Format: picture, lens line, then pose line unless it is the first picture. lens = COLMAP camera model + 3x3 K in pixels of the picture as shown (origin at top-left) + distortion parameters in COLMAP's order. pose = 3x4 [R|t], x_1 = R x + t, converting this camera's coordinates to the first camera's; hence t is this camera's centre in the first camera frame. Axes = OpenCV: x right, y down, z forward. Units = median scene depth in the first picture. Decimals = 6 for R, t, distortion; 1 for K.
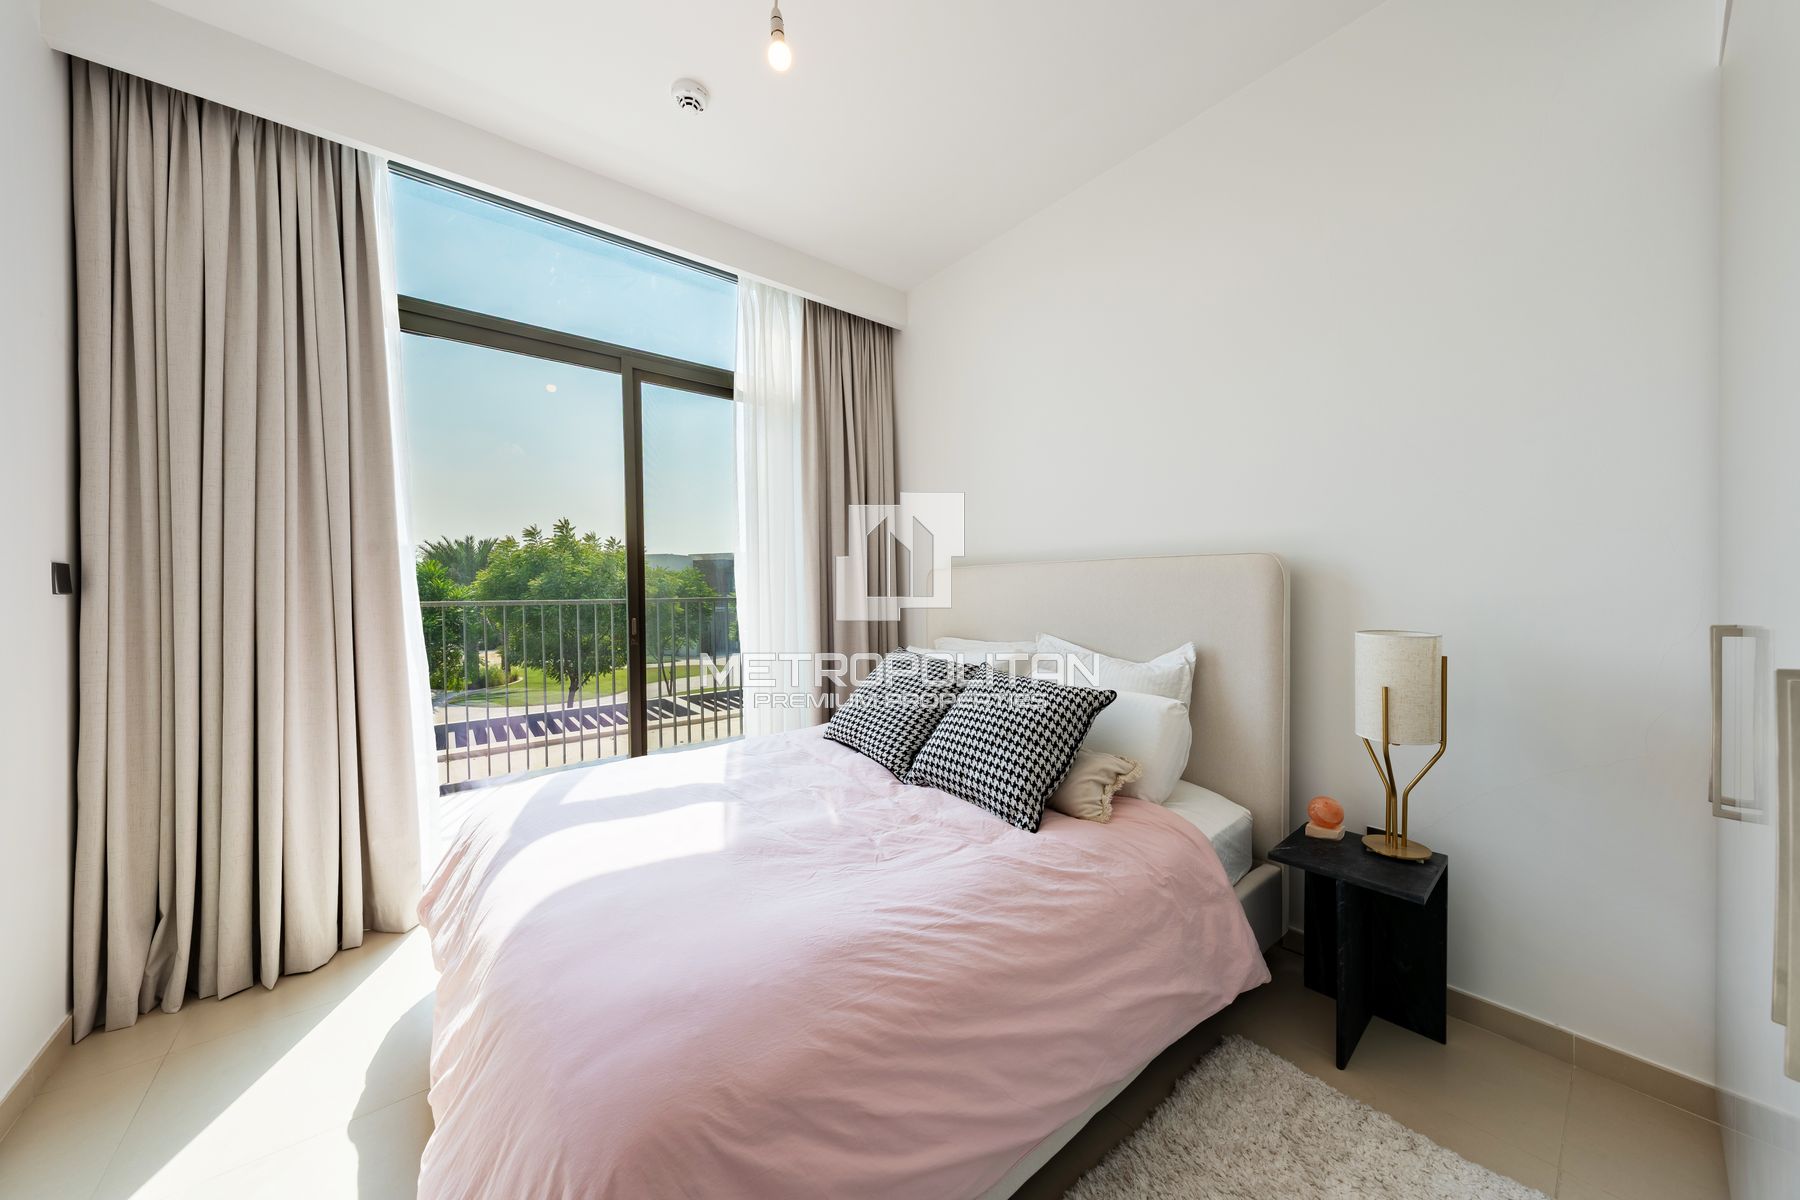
lens RADIAL K [[611.6, 0, 893.5], [0, 611.6, 594.3], [0, 0, 1]] dist [-0.003780, 0.000143]
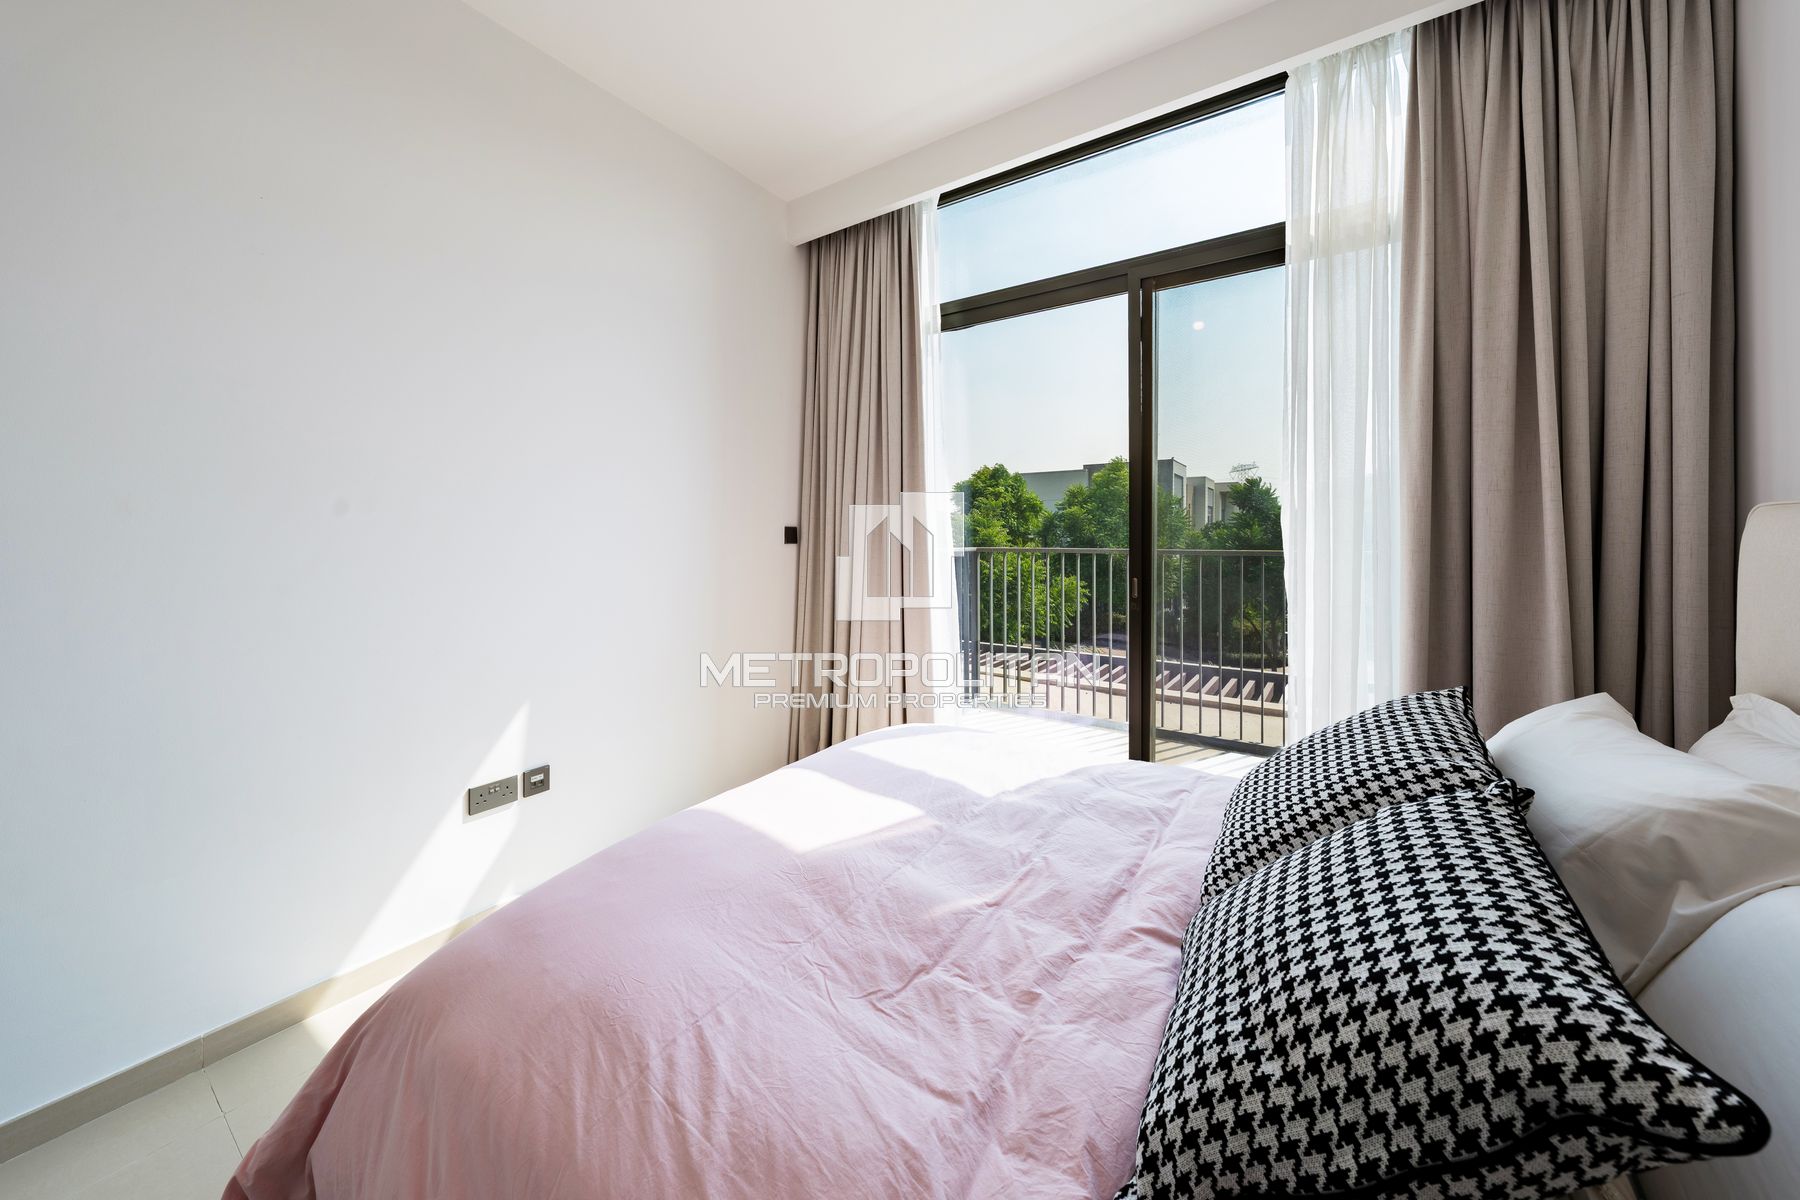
lens RADIAL K [[632.1, 0, 882.5], [0, 632.1, 534.9], [0, 0, 1]] dist [-0.001719, -0.000139]
pose [[0.285504, 0.009443, -0.958331, 0.469562], [-0.009292, 0.999932, 0.007084, -0.037440], [0.958332, 0.006883, 0.285573, 0.641224]]
